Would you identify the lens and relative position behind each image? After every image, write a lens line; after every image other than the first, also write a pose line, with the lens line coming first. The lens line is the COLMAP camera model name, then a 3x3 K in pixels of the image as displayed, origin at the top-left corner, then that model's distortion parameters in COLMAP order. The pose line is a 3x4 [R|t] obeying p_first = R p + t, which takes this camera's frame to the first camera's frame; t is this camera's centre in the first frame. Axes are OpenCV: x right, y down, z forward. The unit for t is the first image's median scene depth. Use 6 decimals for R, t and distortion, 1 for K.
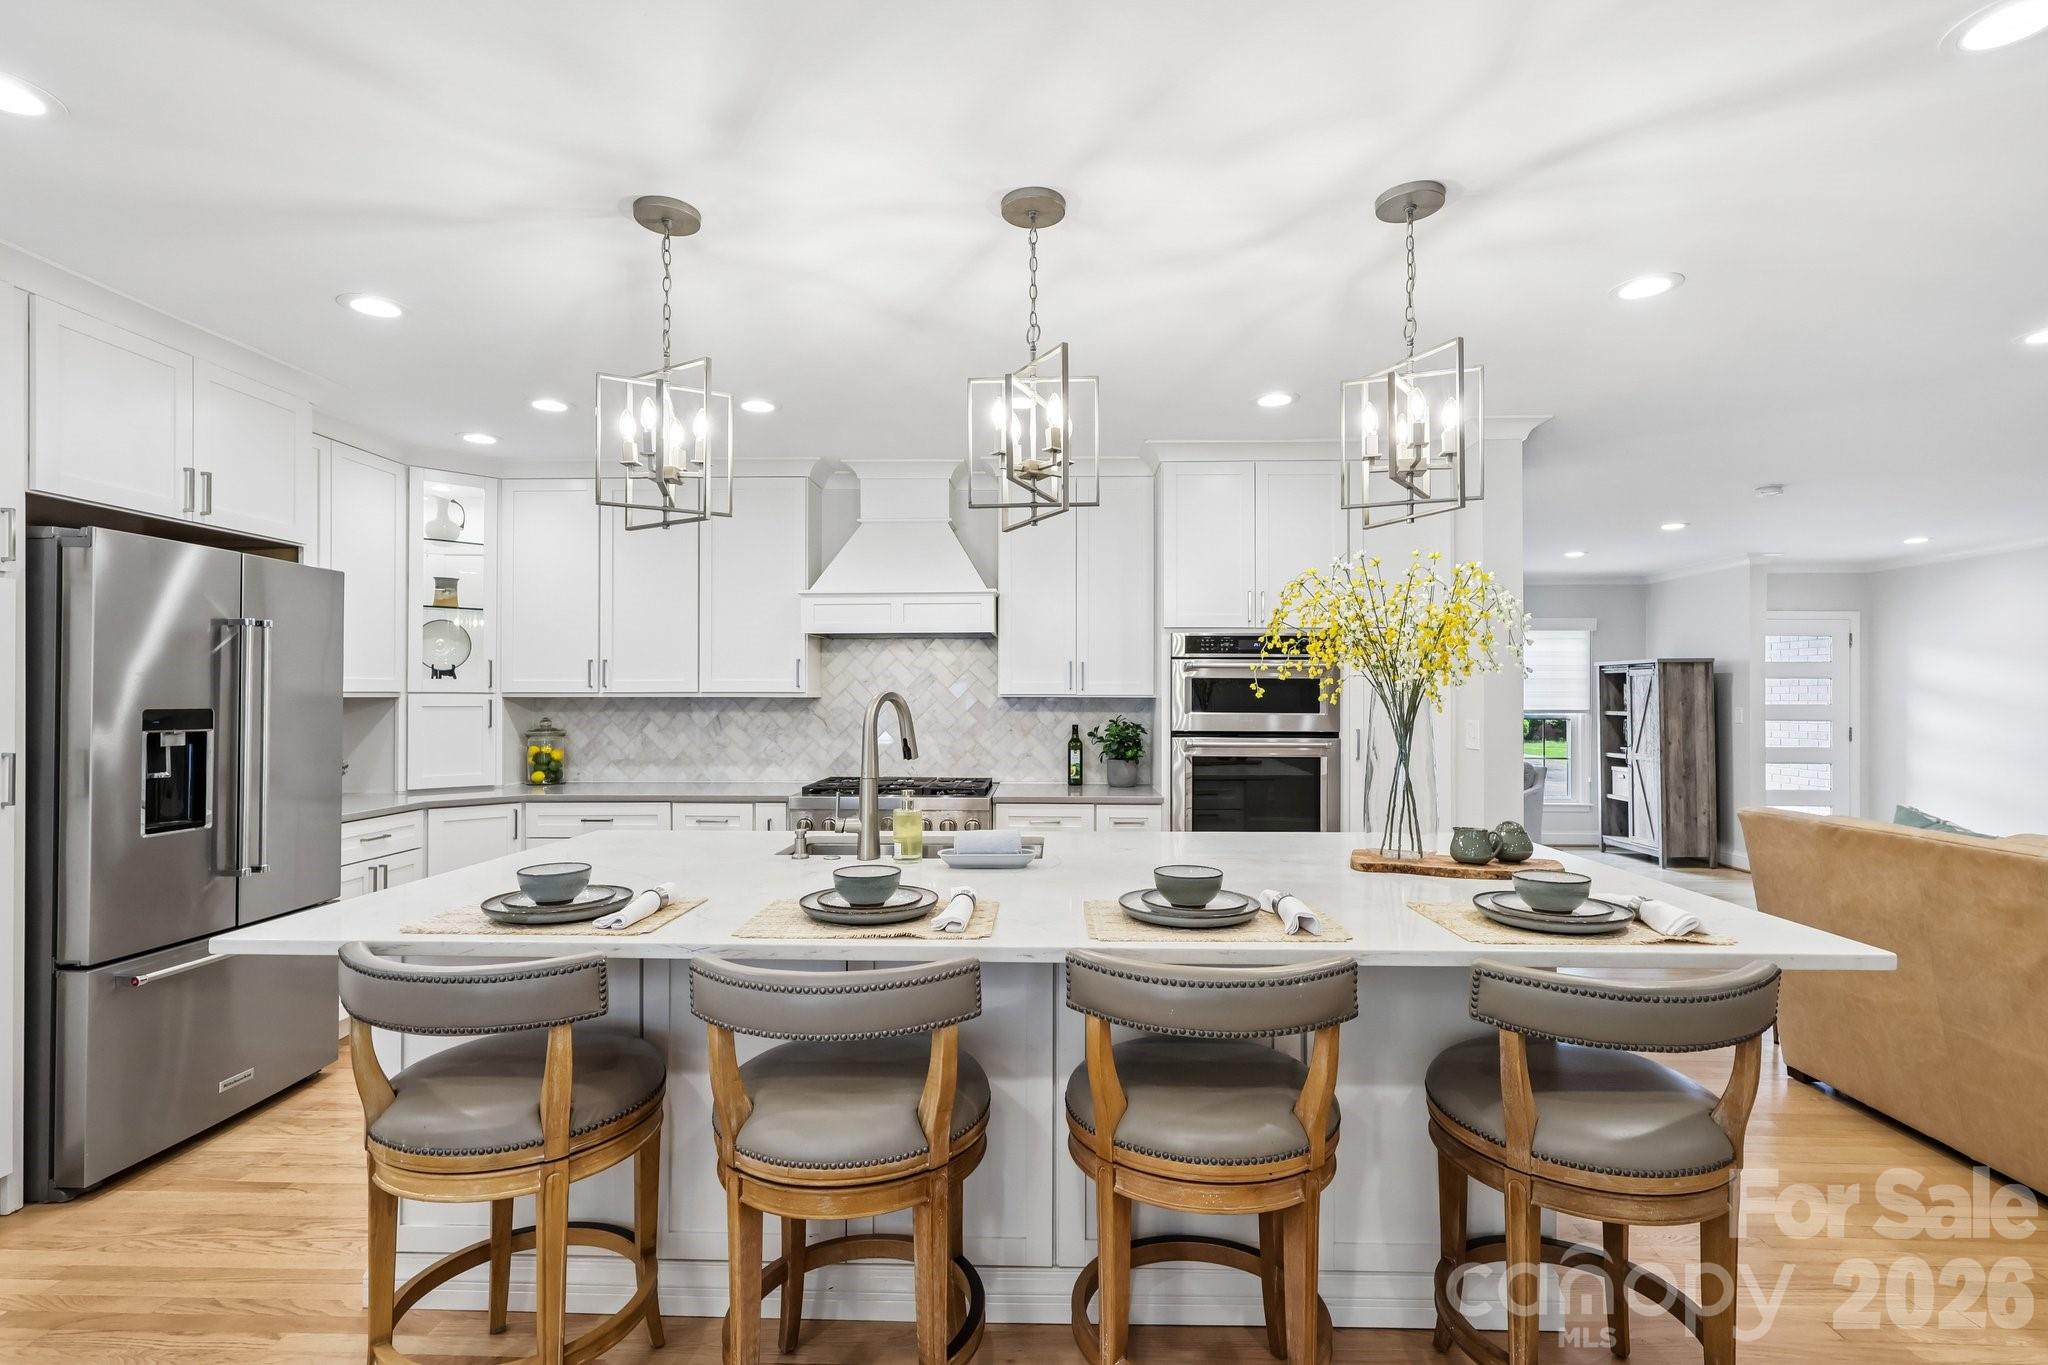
lens RADIAL K [[954.6, 0, 1023.6], [0, 954.6, 686.0], [0, 0, 1]] dist [0.002342, 0.000056]
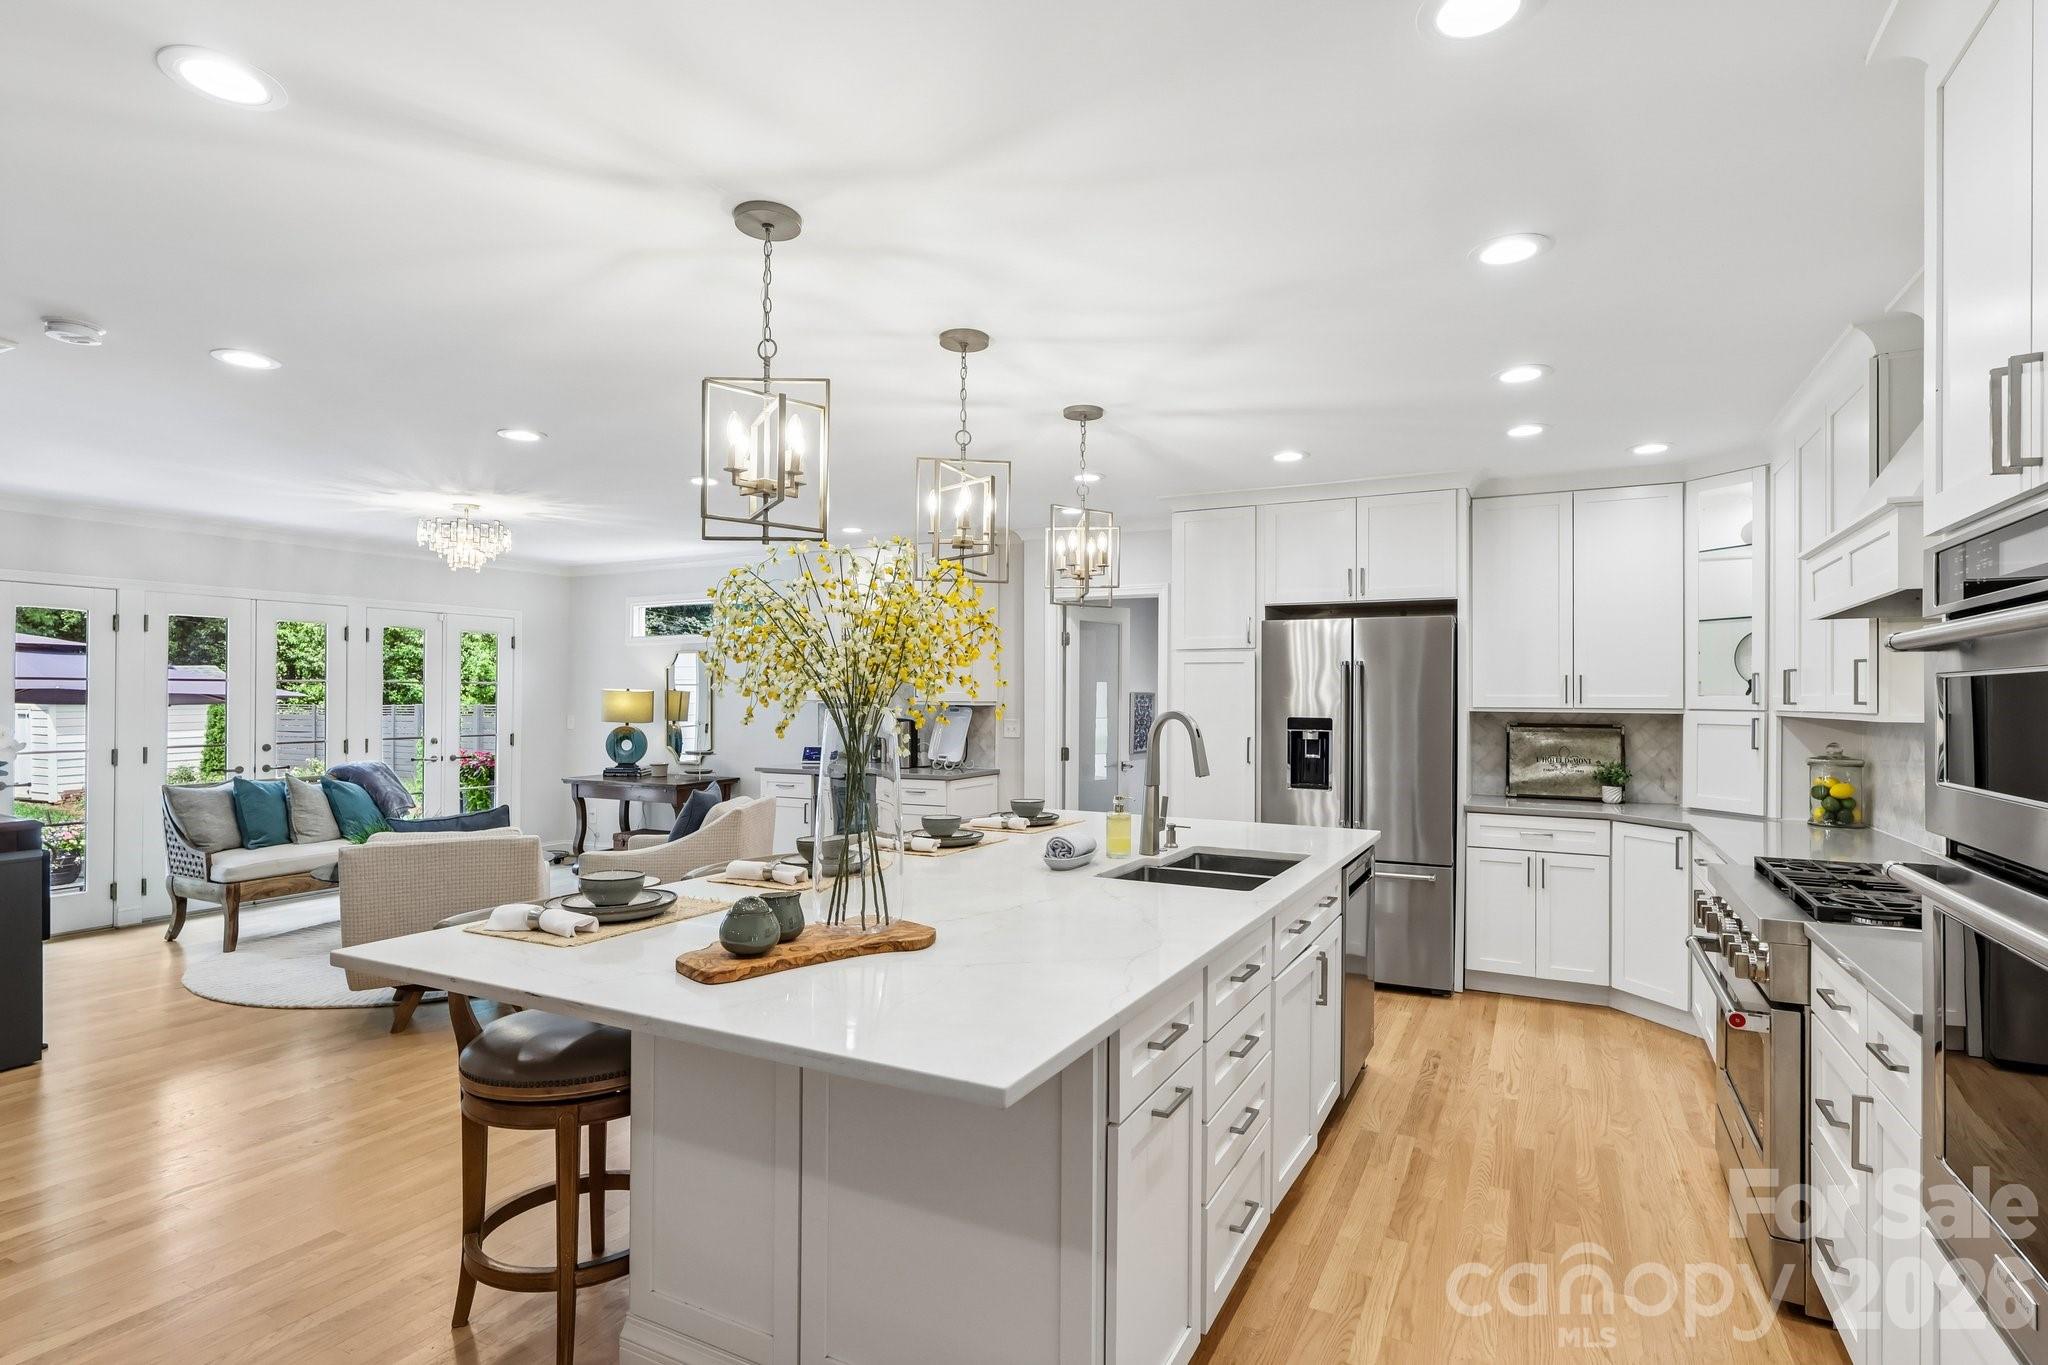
lens RADIAL K [[1006.5, 0, 1022.9], [0, 1006.5, 689.7], [0, 0, 1]] dist [0.008168, 0.000641]
pose [[-0.432680, -0.009605, -0.901496, 0.547390], [0.004689, 0.999906, -0.012904, -0.002673], [0.901535, -0.009810, -0.432594, 0.751571]]
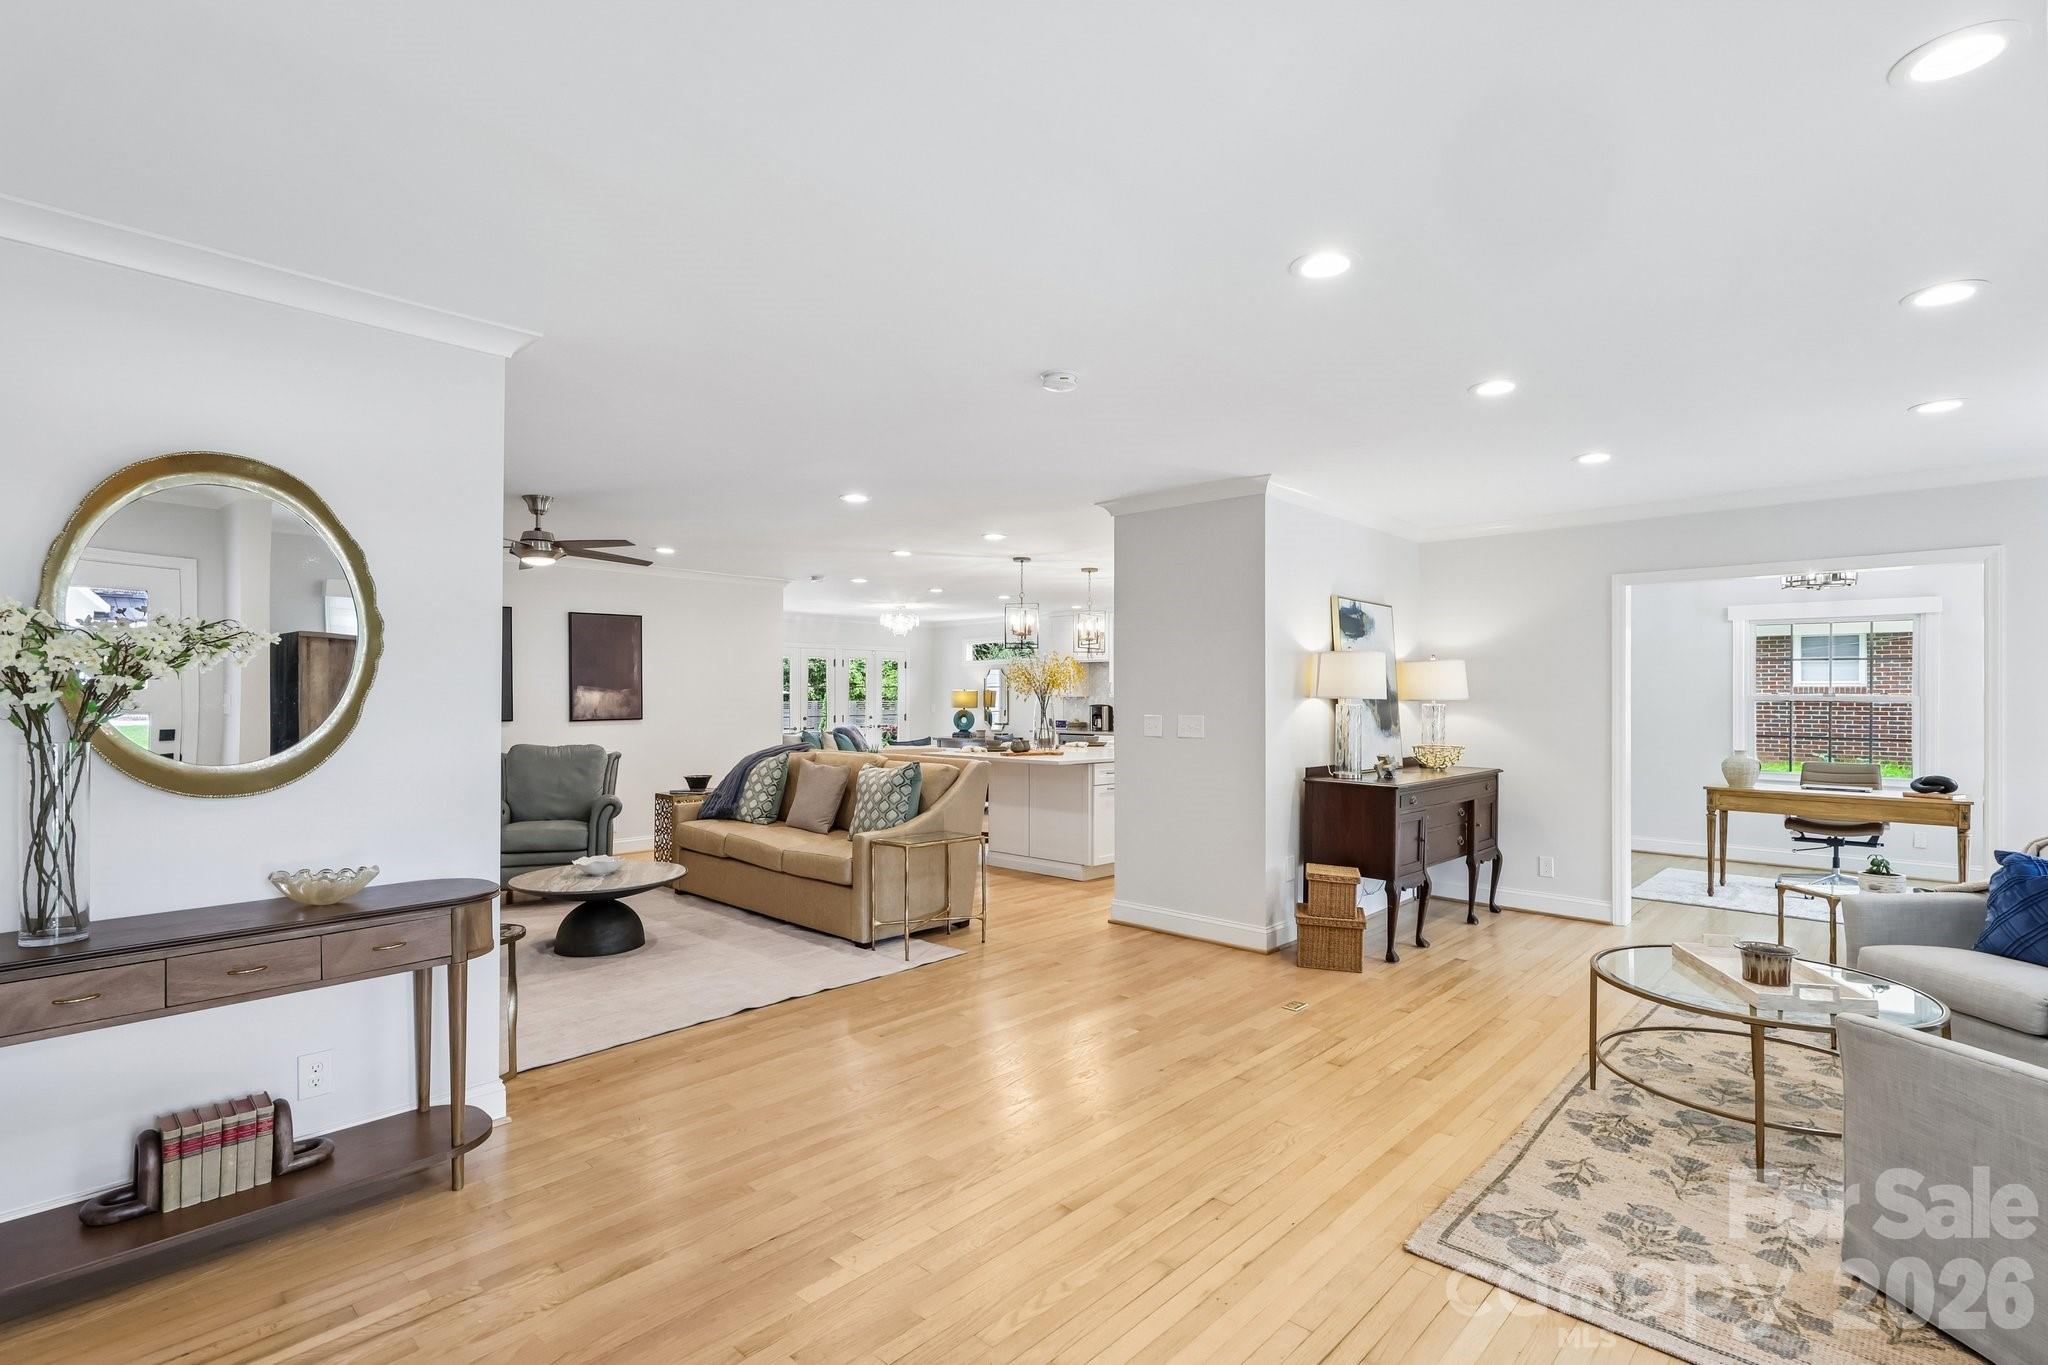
lens RADIAL K [[954.6, 0, 1013.5], [0, 954.6, 689.9], [0, 0, 1]] dist [0.002342, 0.000056]
pose [[-0.673770, -0.008563, -0.738891, 1.383683], [0.005379, 0.999850, -0.016492, 0.021120], [0.738922, -0.015086, -0.673623, 1.519688]]
